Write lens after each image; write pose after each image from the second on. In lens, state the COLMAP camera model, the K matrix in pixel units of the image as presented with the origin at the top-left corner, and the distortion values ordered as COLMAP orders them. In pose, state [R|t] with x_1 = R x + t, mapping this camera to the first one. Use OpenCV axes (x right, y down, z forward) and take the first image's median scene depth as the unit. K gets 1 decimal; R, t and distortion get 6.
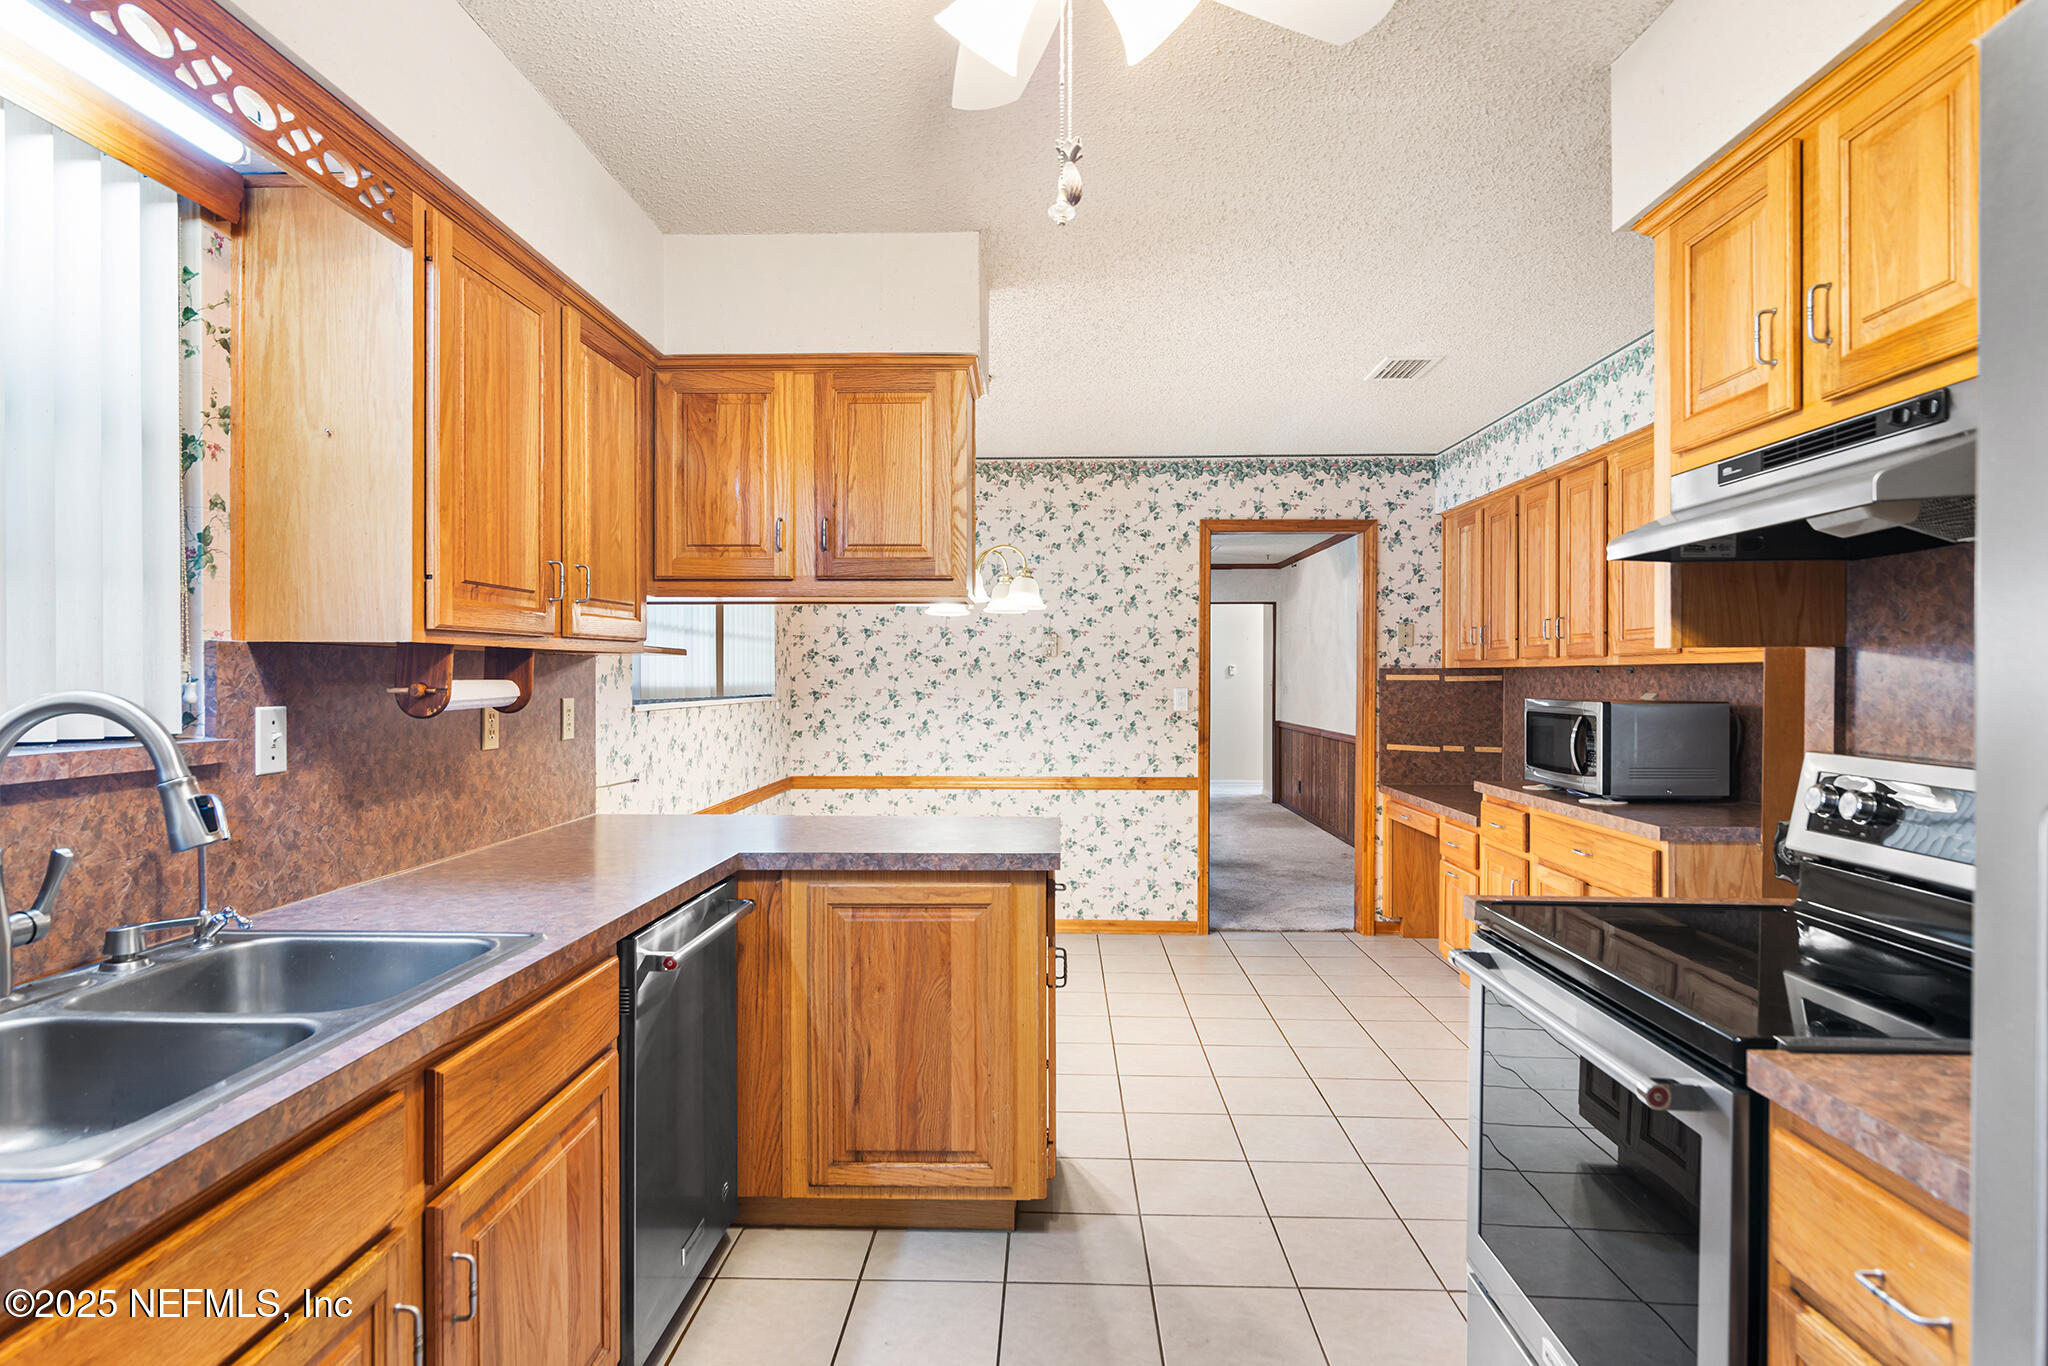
lens RADIAL K [[1098.4, 0, 1025.2], [0, 1098.4, 688.4], [0, 0, 1]] dist [0.004724, 0.001027]
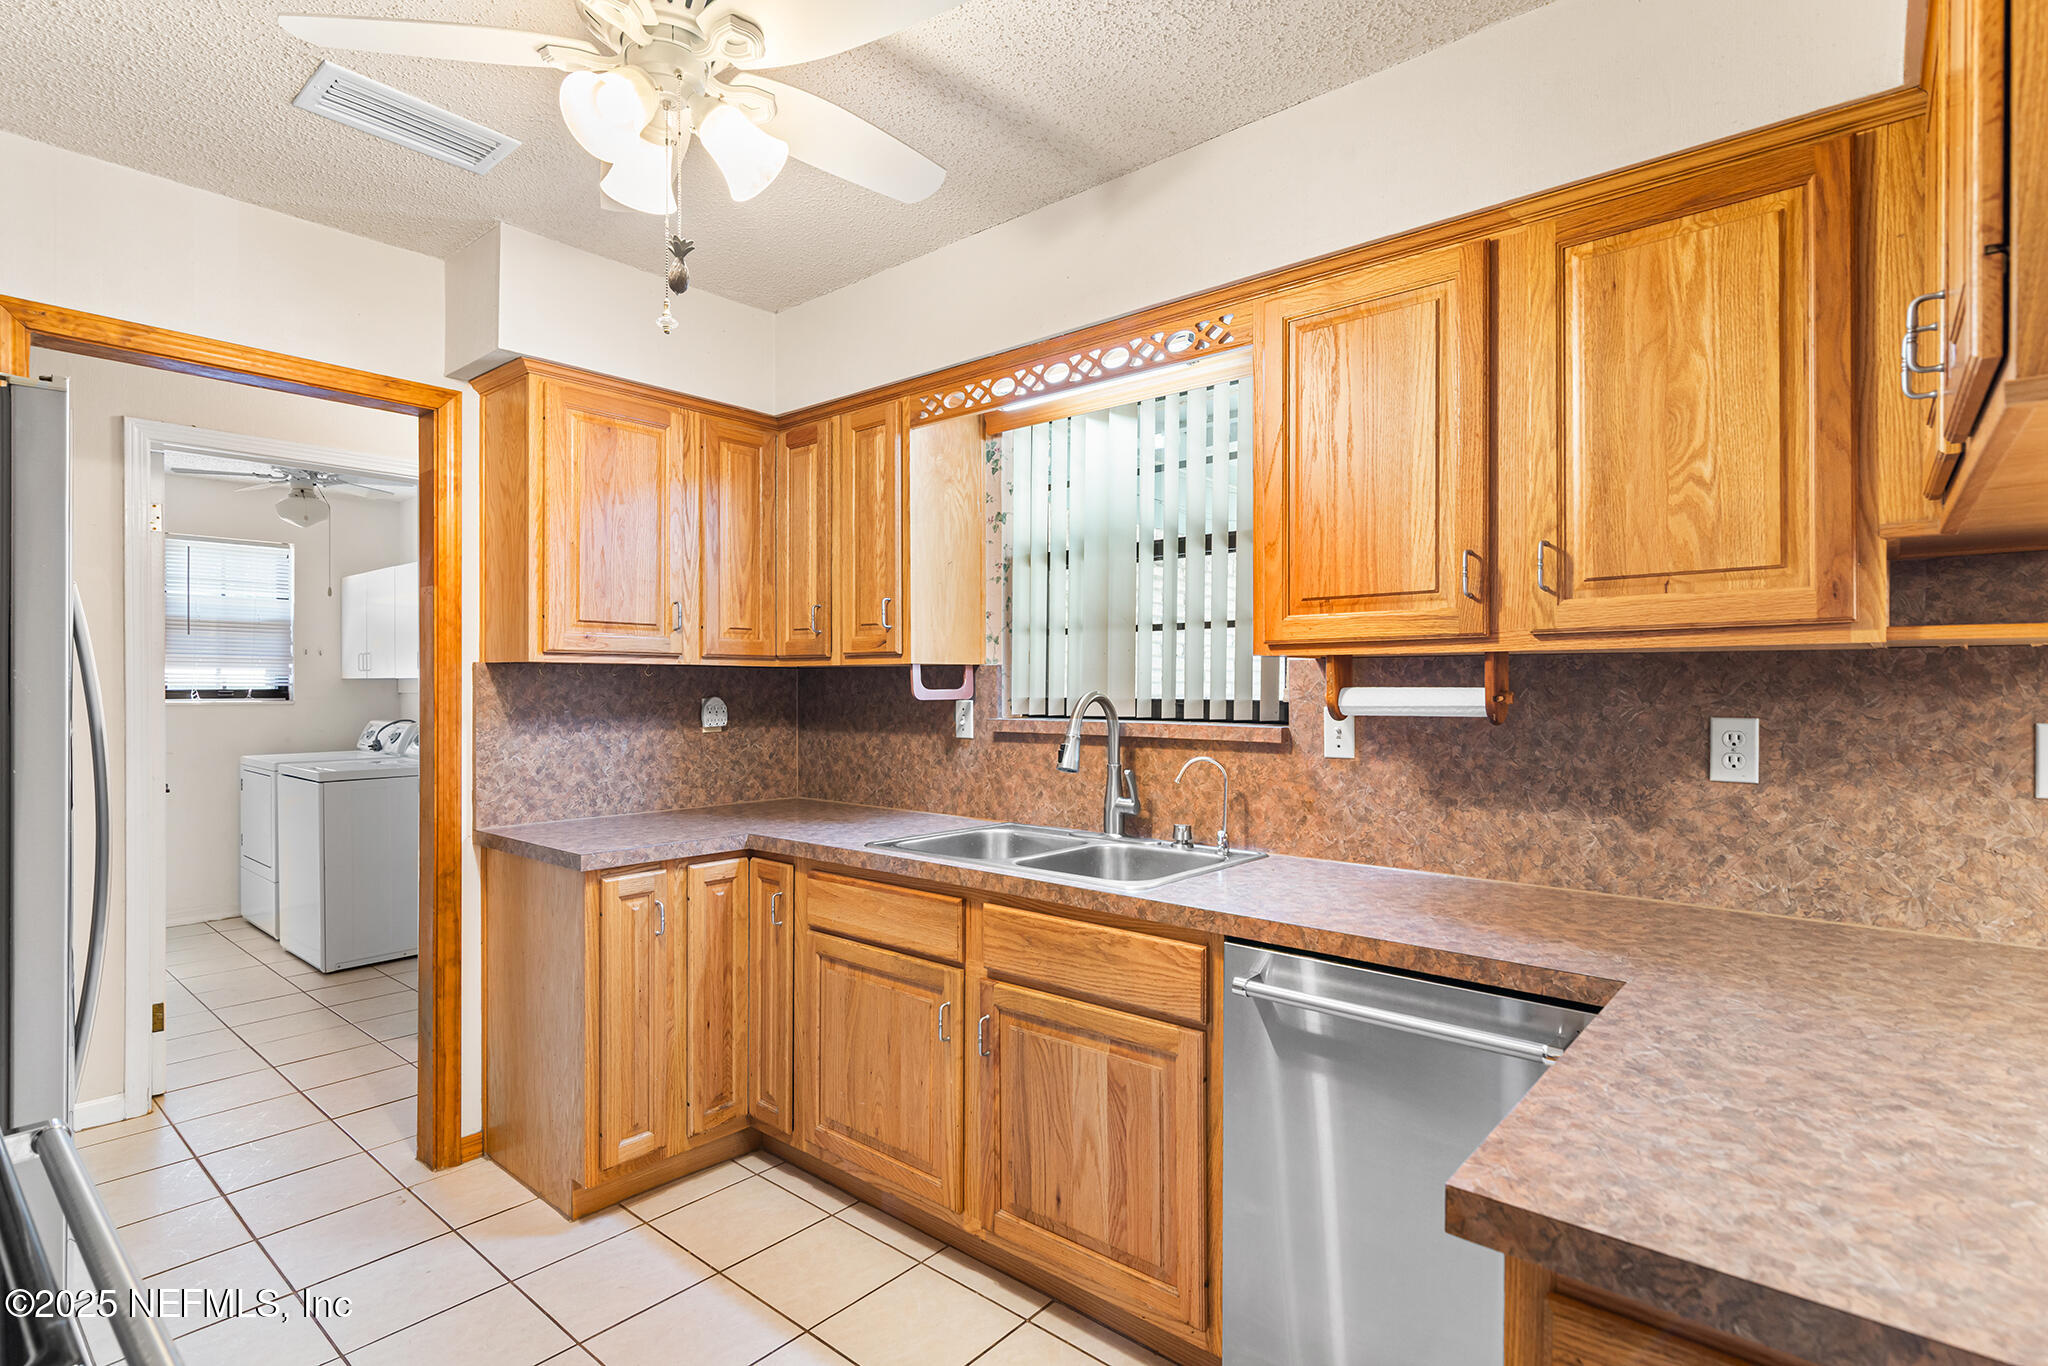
lens RADIAL K [[997.8, 0, 1003.3], [0, 997.8, 688.2], [0, 0, 1]] dist [0.007801, -0.001888]
pose [[-0.635258, -0.001457, -0.772299, 0.468463], [-0.012131, 0.999894, 0.008092, -0.010127], [0.772205, 0.014510, -0.635208, 1.383610]]
